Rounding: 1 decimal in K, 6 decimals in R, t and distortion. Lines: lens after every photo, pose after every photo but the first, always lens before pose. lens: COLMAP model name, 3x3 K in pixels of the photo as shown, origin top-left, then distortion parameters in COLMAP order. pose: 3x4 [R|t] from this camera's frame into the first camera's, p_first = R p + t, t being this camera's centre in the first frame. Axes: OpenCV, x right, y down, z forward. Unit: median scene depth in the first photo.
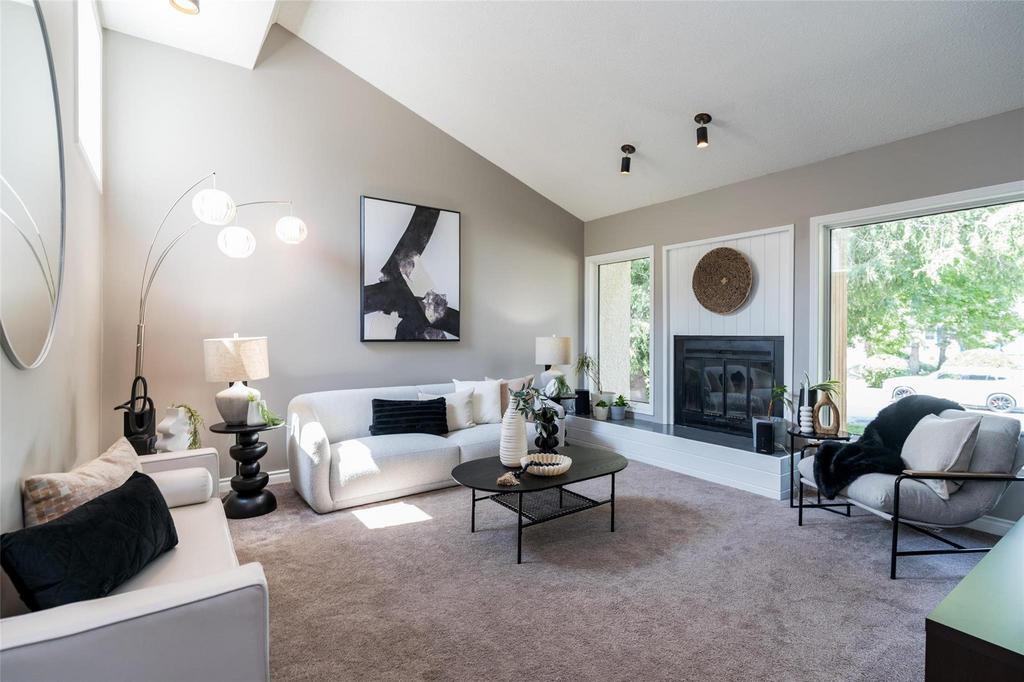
lens RADIAL K [[495.9, 0, 513.5], [0, 495.9, 339.5], [0, 0, 1]] dist [-0.001533, -0.000229]
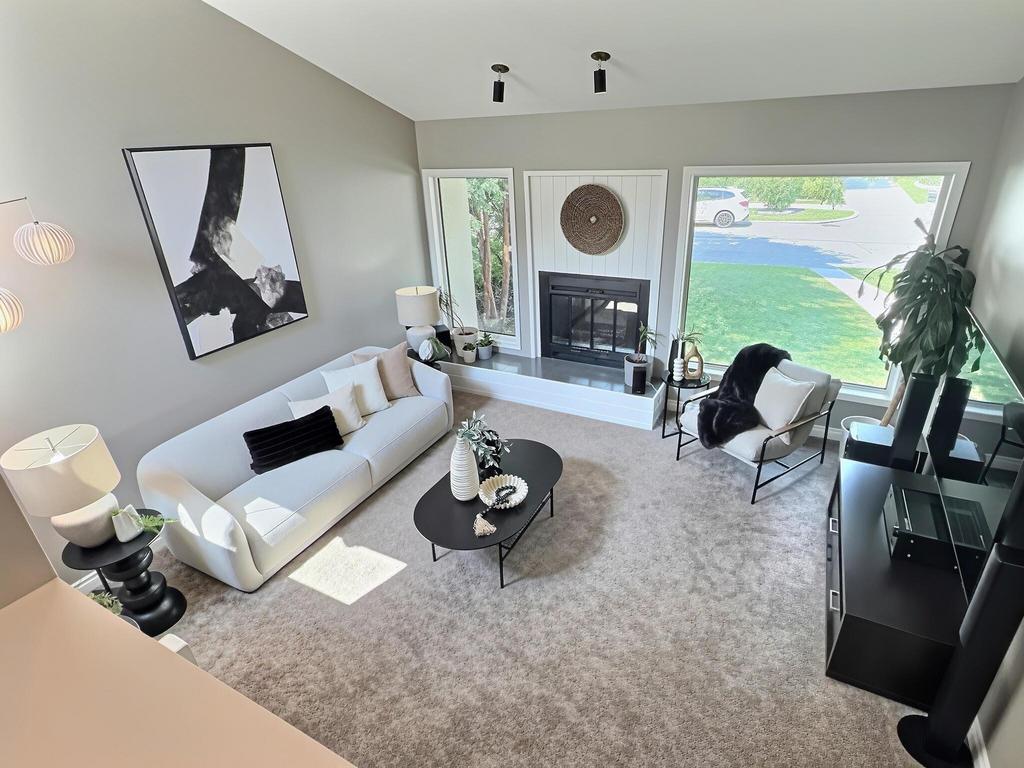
lens RADIAL K [[543.7, 0, 511.8], [0, 543.7, 383.9], [0, 0, 1]] dist [0.007087, 0.000817]
pose [[0.892479, -0.229673, 0.388242, -0.196269], [0.051910, 0.907250, 0.417375, -0.272283], [-0.448093, -0.352345, 0.821624, 0.086407]]
